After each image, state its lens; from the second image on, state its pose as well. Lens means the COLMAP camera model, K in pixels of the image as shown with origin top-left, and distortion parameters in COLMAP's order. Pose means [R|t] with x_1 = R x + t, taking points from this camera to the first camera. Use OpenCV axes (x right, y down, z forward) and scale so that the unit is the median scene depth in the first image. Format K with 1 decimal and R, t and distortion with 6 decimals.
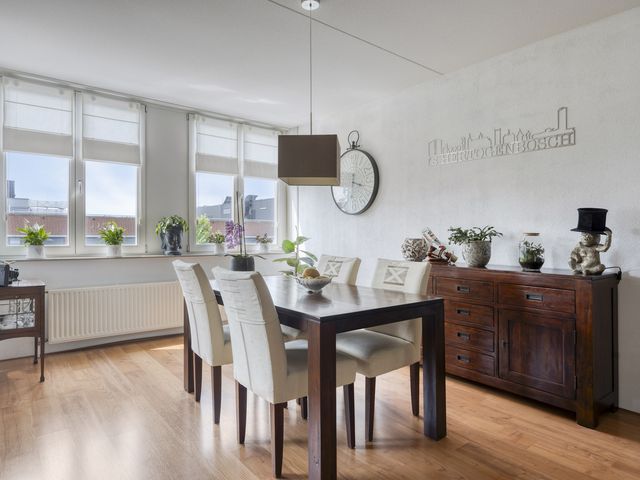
lens RADIAL K [[401.4, 0, 321.3], [0, 401.4, 239.6], [0, 0, 1]] dist [-0.001954, -0.001235]
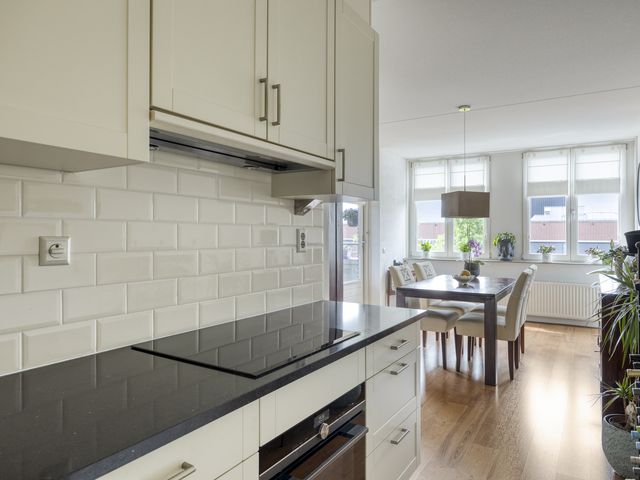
lens RADIAL K [[435.6, 0, 318.2], [0, 435.6, 234.2], [0, 0, 1]] dist [-0.010717, 0.000367]
pose [[0.324236, -0.009352, -0.945930, 0.860934], [-0.013555, 0.999803, -0.014531, -0.023273], [0.945879, 0.017533, 0.324046, -0.089020]]
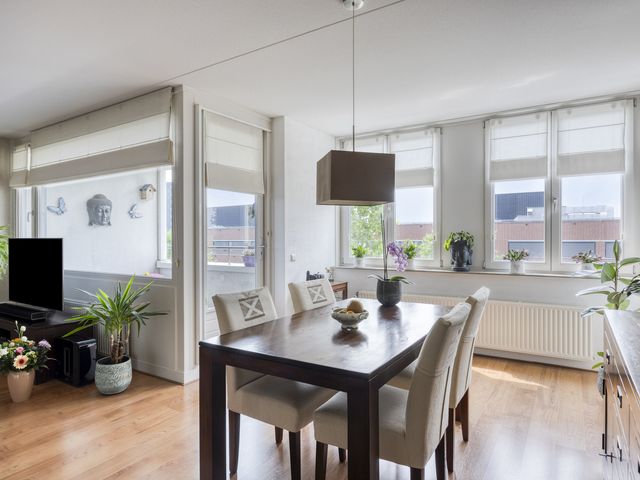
lens RADIAL K [[401.4, 0, 319.6], [0, 401.4, 244.7], [0, 0, 1]] dist [-0.001954, -0.001235]
pose [[0.324143, 0.007365, -0.945979, 0.471780], [-0.003734, 0.999972, 0.006506, -0.032962], [0.946001, 0.001424, 0.324162, 0.365609]]
